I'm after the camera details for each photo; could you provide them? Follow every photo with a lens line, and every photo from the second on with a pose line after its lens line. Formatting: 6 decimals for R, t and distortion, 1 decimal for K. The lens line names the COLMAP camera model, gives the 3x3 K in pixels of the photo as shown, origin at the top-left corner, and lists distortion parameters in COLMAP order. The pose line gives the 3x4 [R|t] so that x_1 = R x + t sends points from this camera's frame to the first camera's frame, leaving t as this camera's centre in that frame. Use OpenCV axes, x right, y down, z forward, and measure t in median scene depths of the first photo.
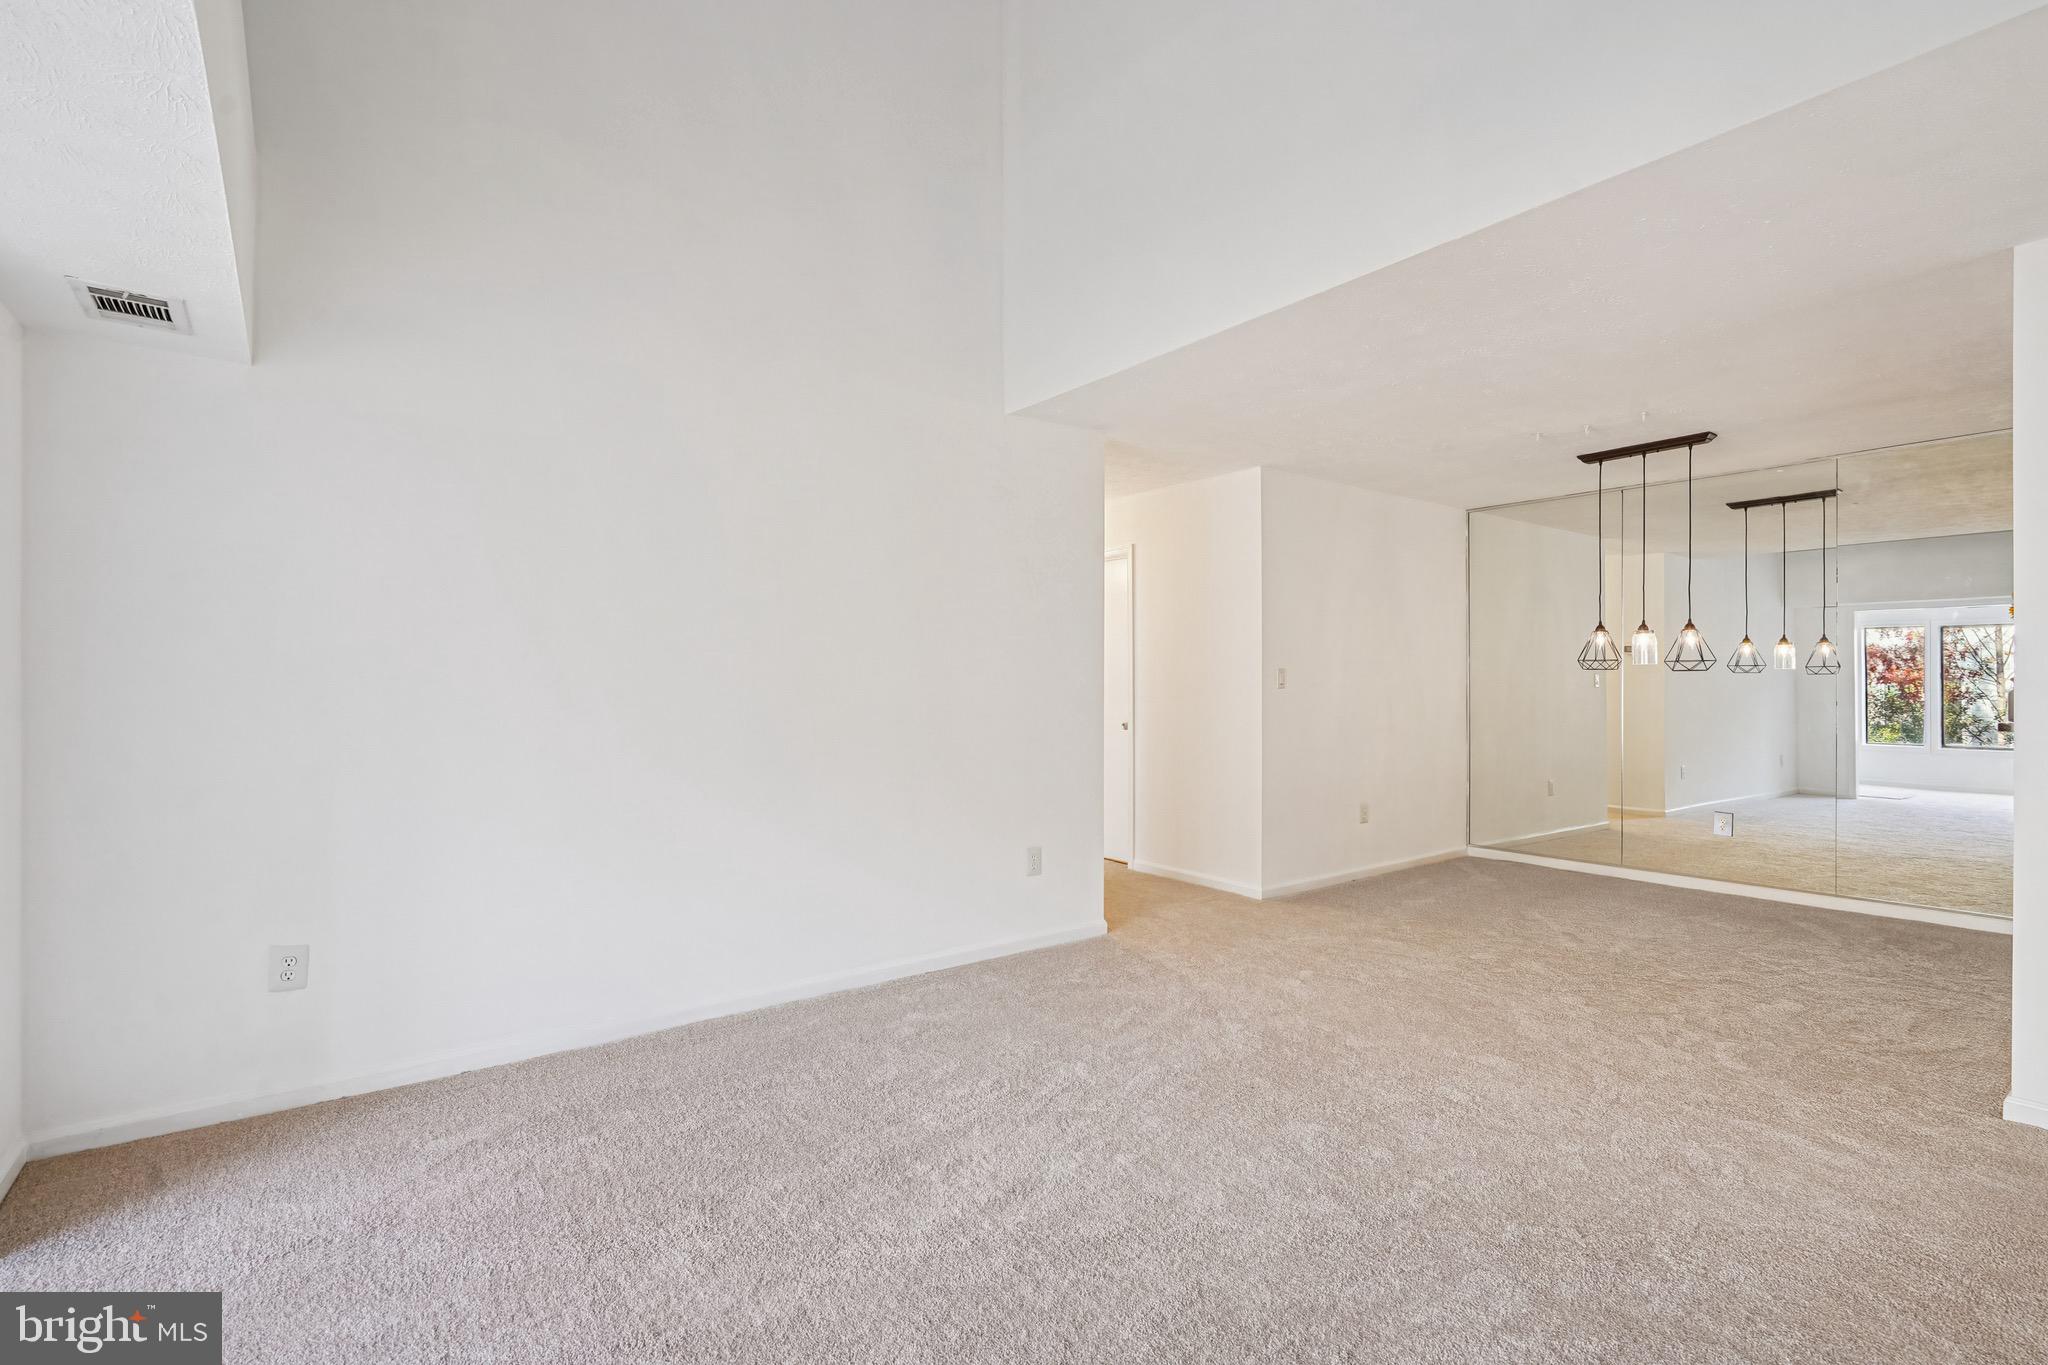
lens RADIAL K [[939.4, 0, 1027.0], [0, 939.4, 691.4], [0, 0, 1]] dist [0.001521, -0.001637]
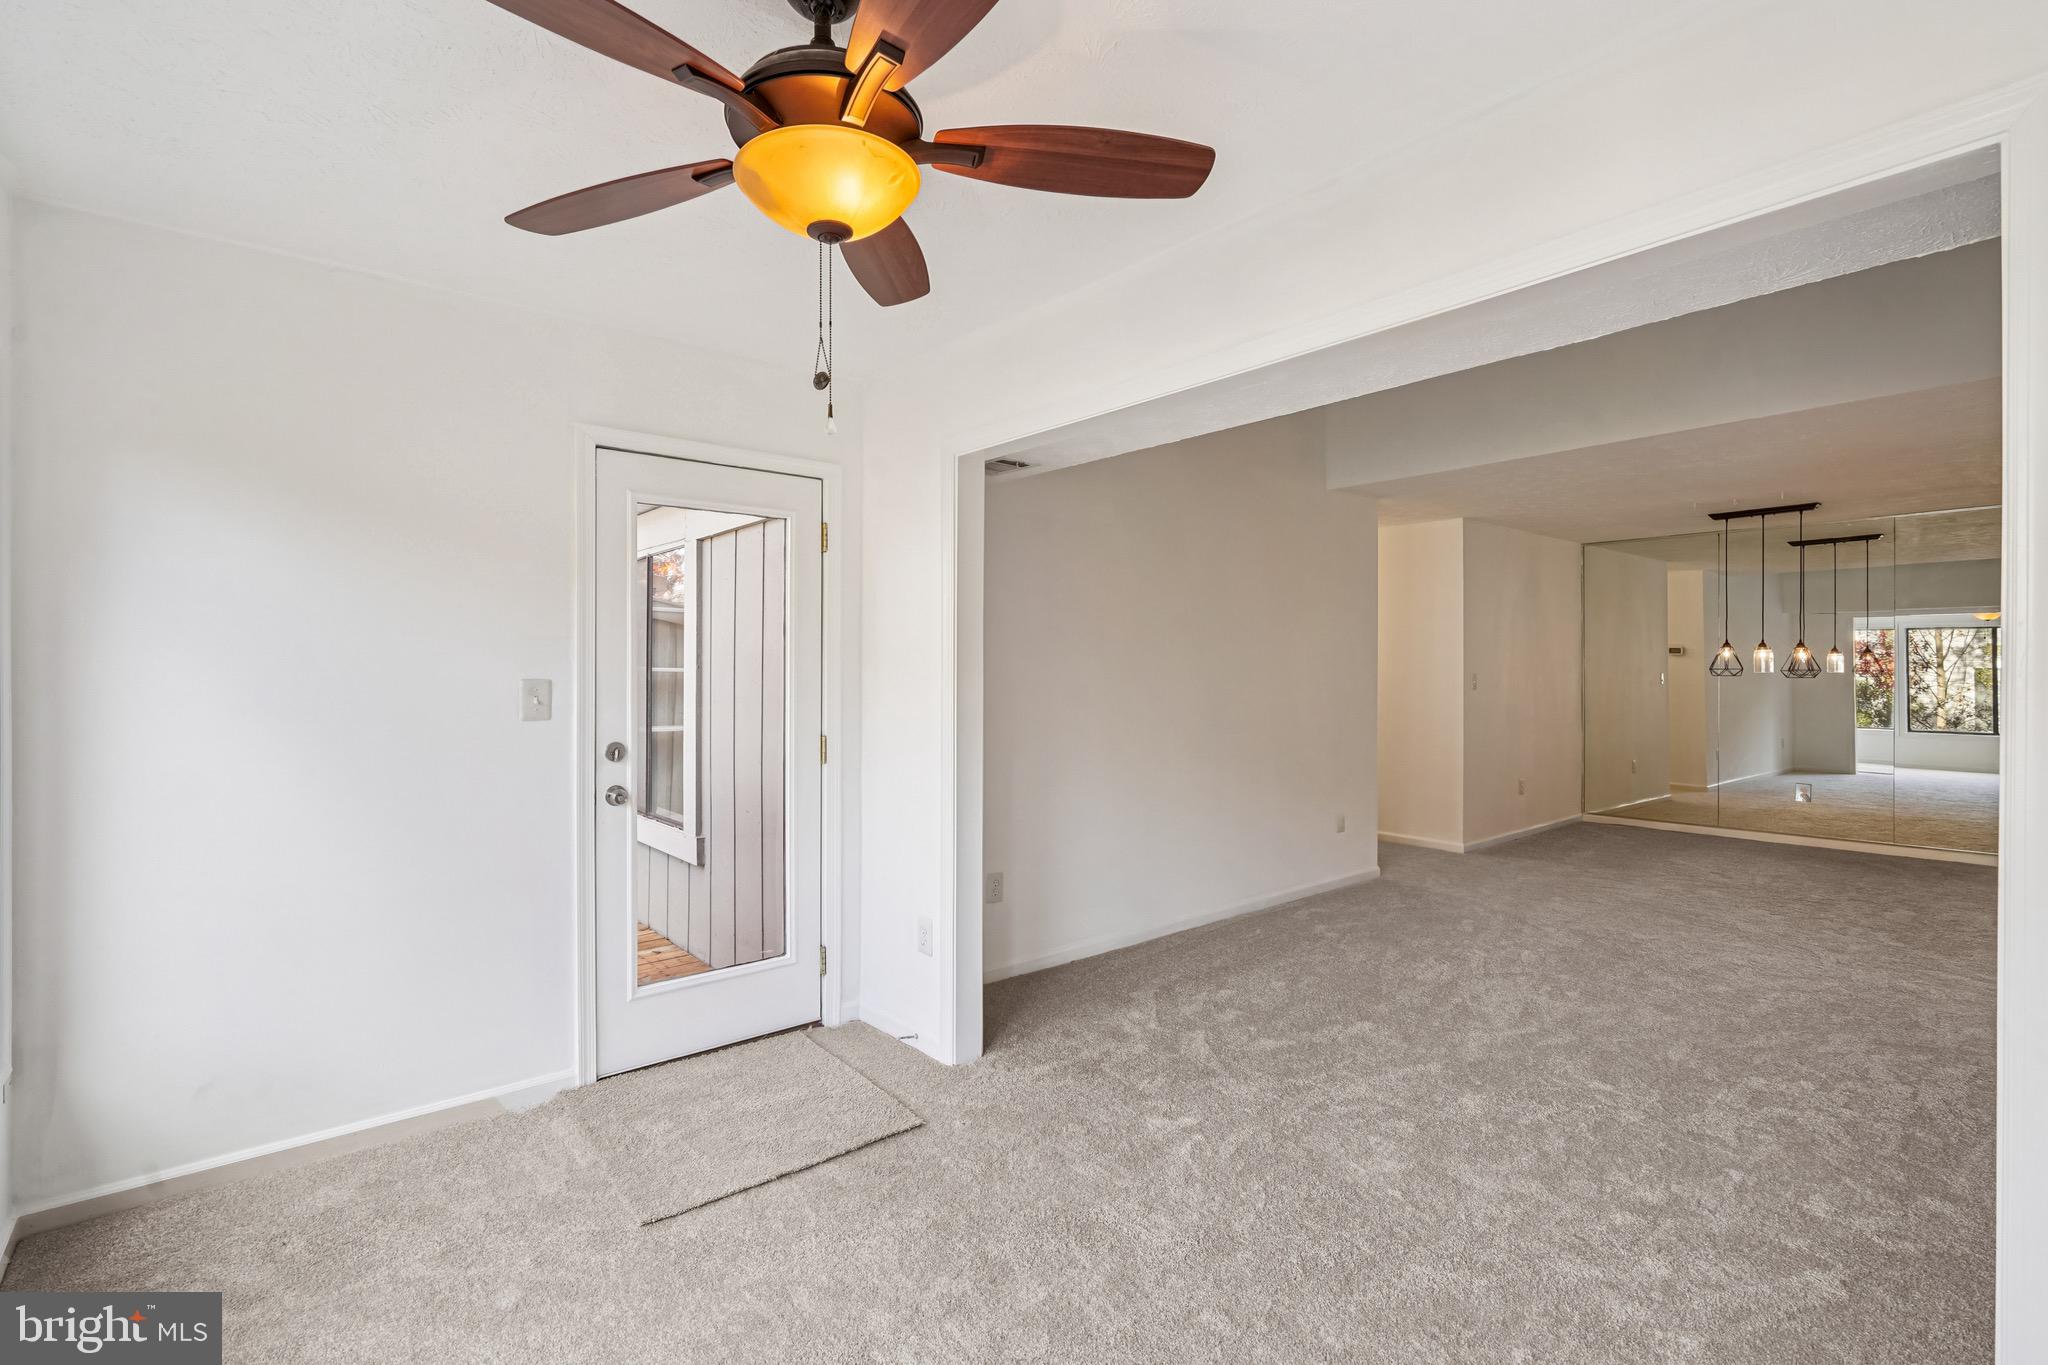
lens RADIAL K [[939.4, 0, 1007.9], [0, 939.4, 678.2], [0, 0, 1]] dist [0.001521, -0.001637]
pose [[0.999038, -0.001652, 0.043832, -0.376320], [0.001558, 0.999996, 0.002196, -0.020064], [-0.043836, -0.002126, 0.999036, -0.229466]]
